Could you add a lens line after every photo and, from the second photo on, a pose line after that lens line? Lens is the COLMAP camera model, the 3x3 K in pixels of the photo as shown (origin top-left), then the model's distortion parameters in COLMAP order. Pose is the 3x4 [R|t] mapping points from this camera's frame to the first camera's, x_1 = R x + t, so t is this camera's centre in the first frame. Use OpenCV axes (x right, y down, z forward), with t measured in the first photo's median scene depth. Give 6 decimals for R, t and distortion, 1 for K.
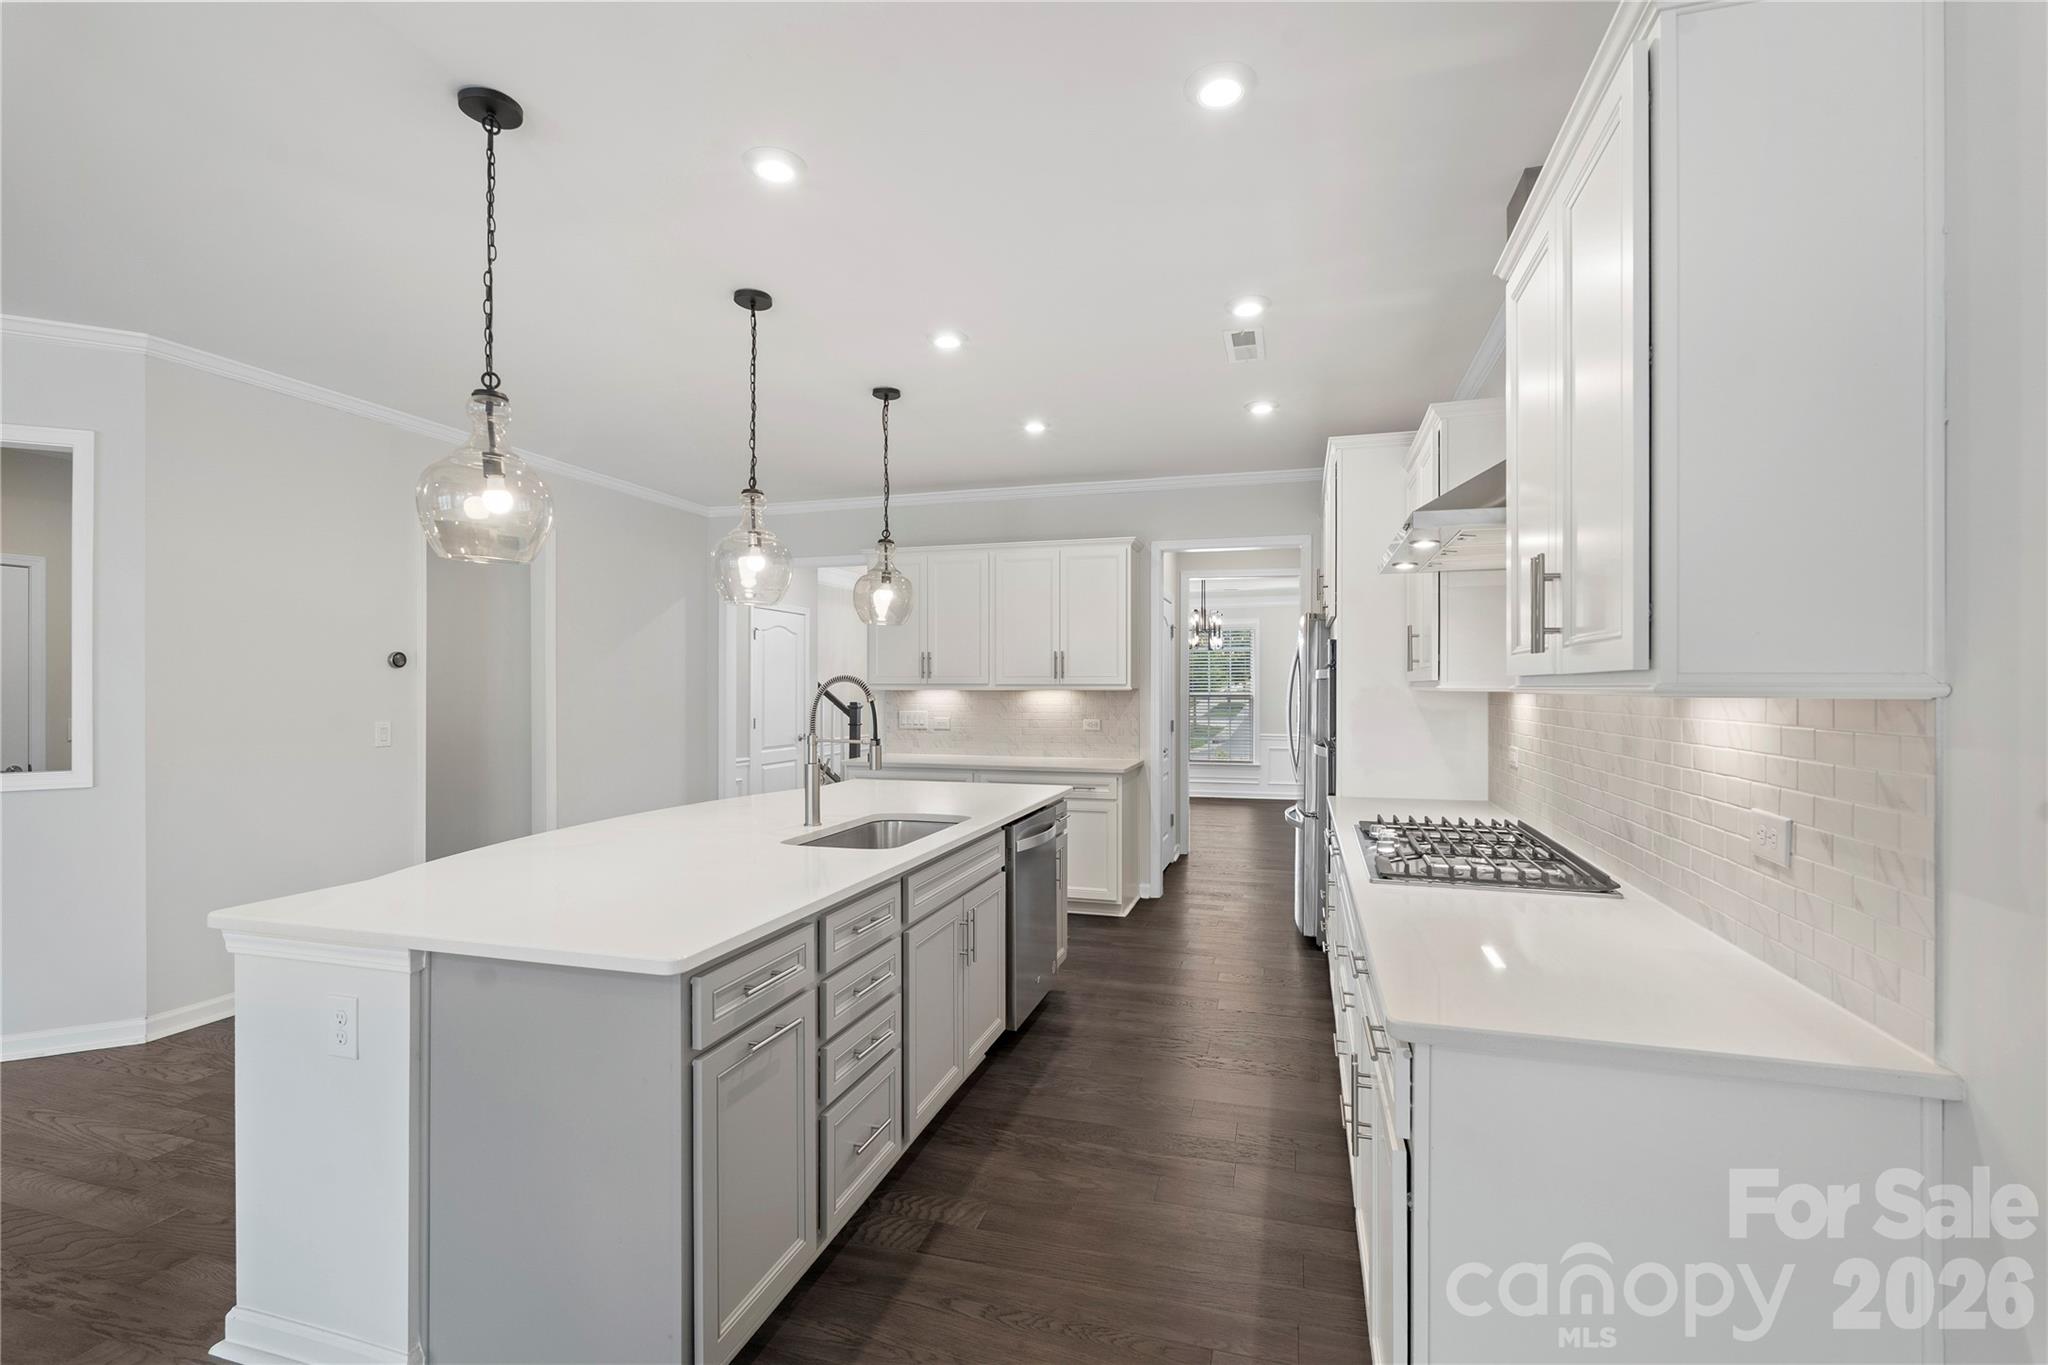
lens RADIAL K [[912.5, 0, 1034.3], [0, 912.5, 697.6], [0, 0, 1]] dist [-0.002283, -0.000804]
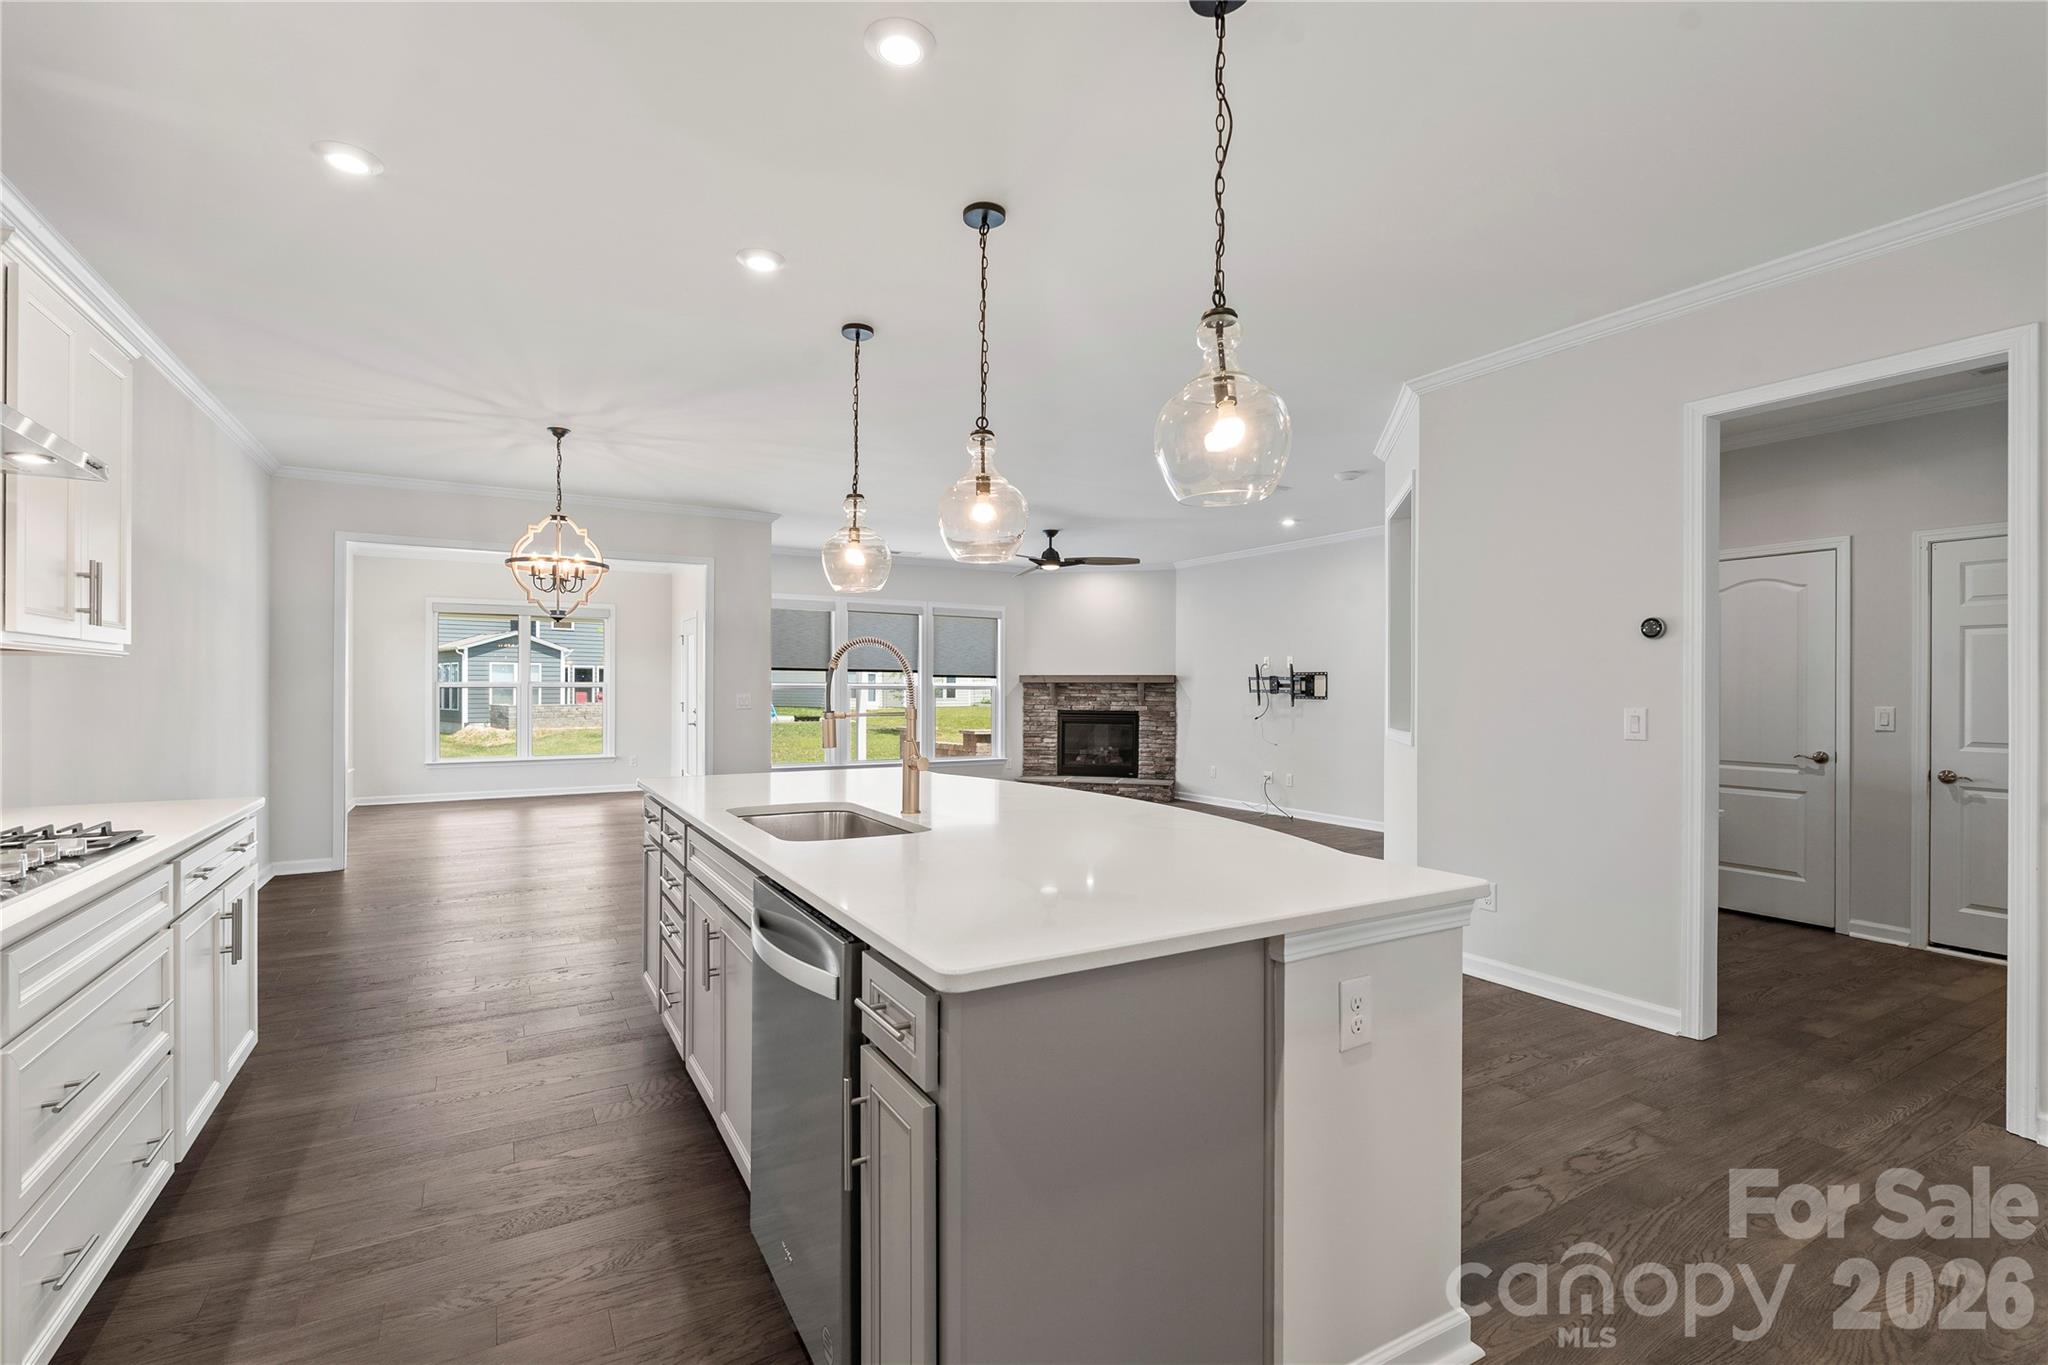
lens RADIAL K [[912.5, 0, 1025.8], [0, 912.5, 684.1], [0, 0, 1]] dist [-0.002283, -0.000804]
pose [[-0.688736, -0.009826, -0.724945, 0.274833], [-0.013496, 0.999909, -0.000732, 0.015898], [0.724886, 0.009280, -0.688806, 1.474276]]
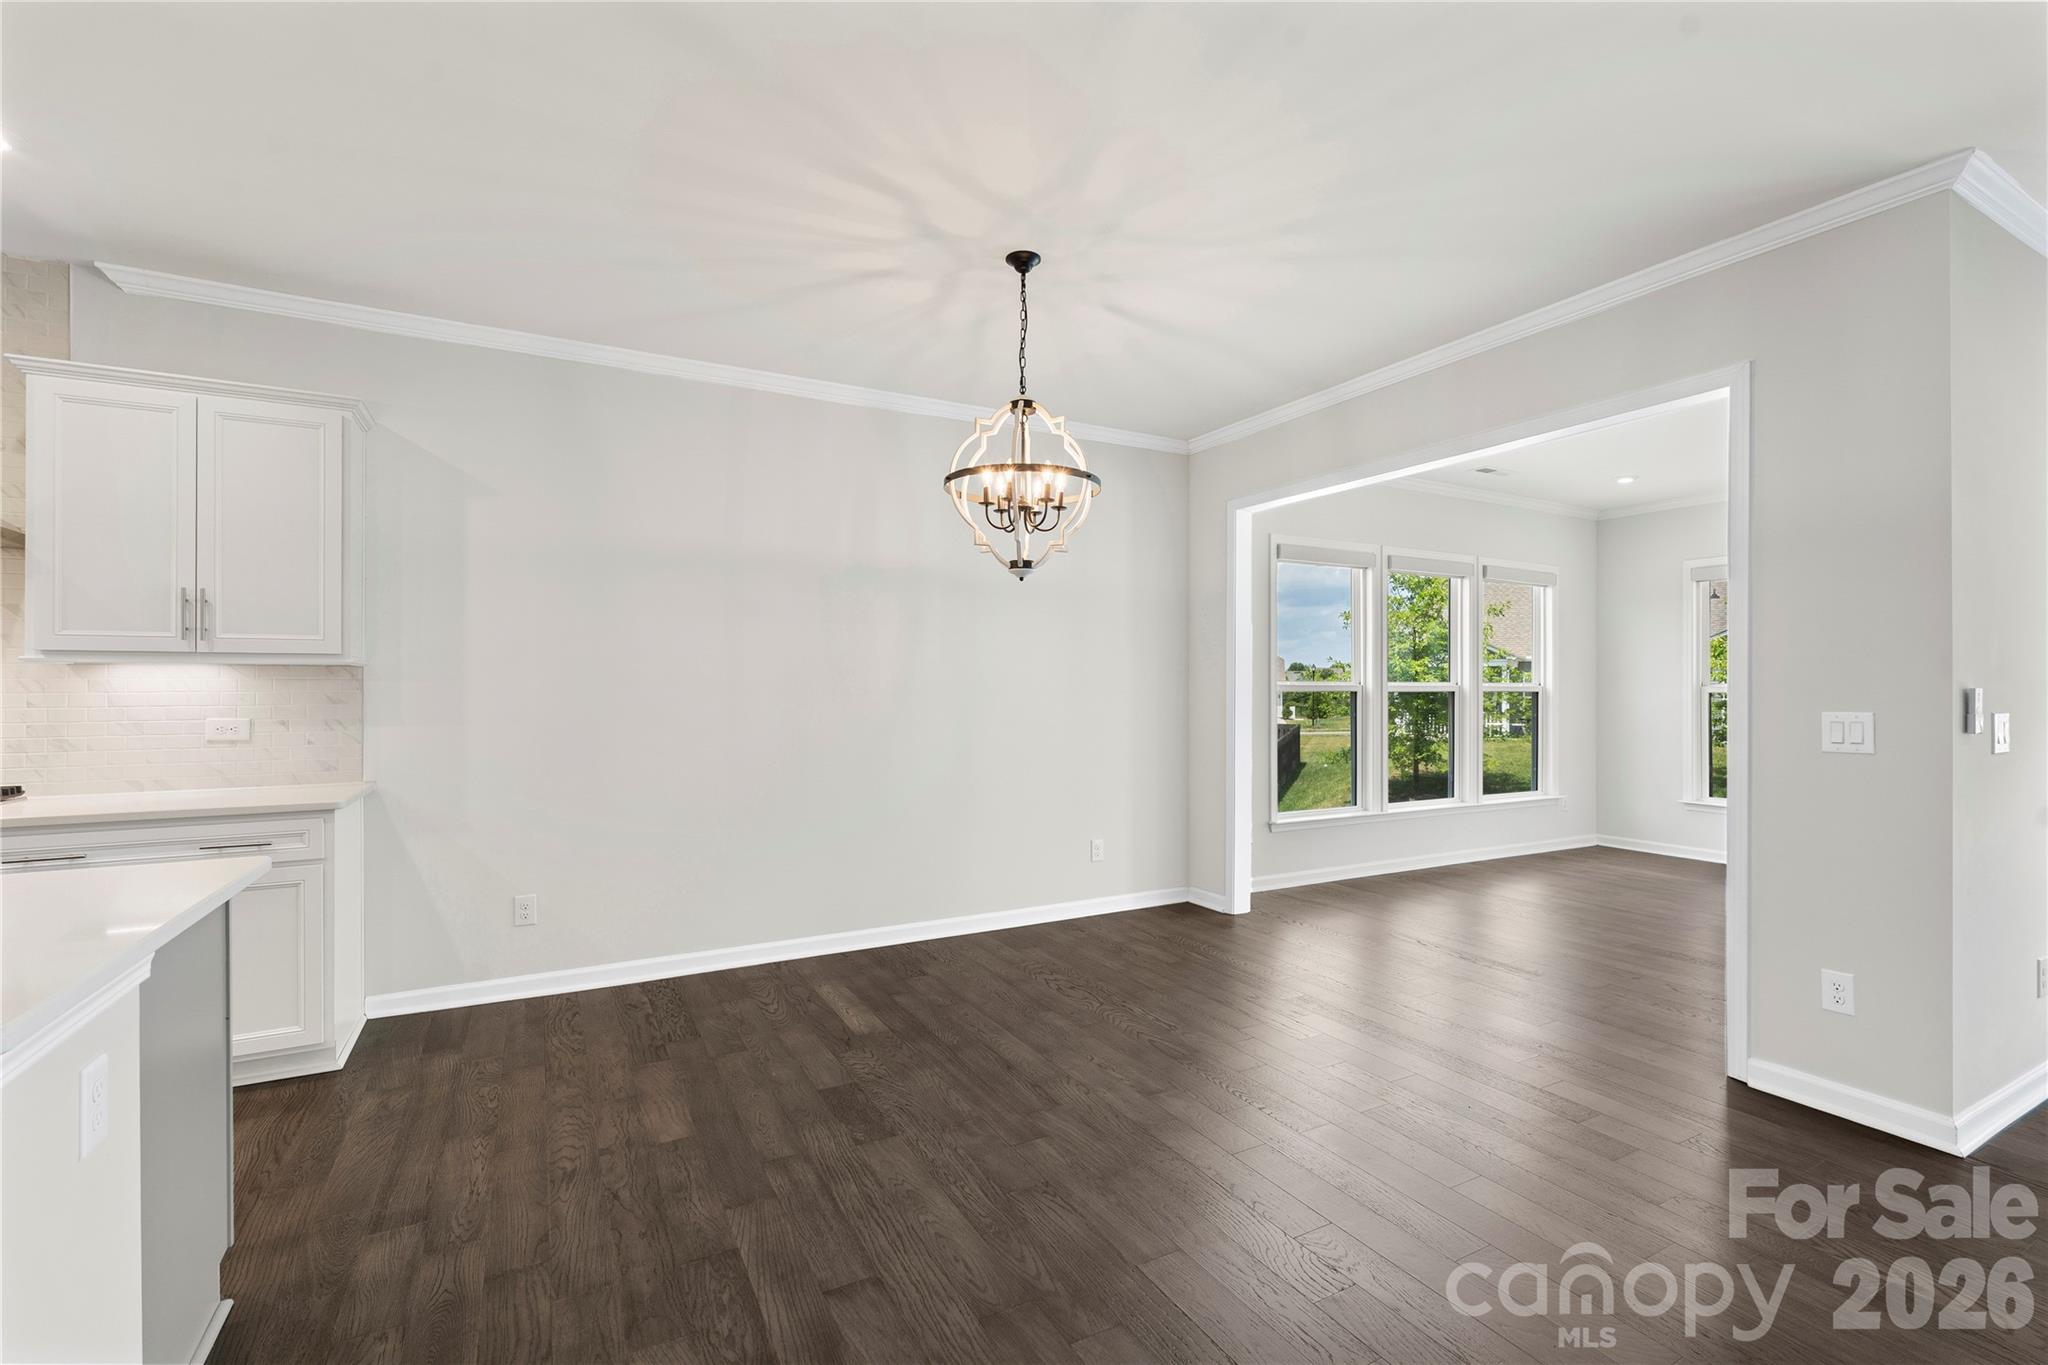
lens RADIAL K [[912.5, 0, 1034.6], [0, 912.5, 684.3], [0, 0, 1]] dist [-0.002283, -0.000804]
pose [[-0.707311, -0.005906, 0.706877, -0.913101], [-0.001857, 0.999977, 0.006497, 0.022599], [-0.706900, 0.003282, -0.707306, 0.509945]]
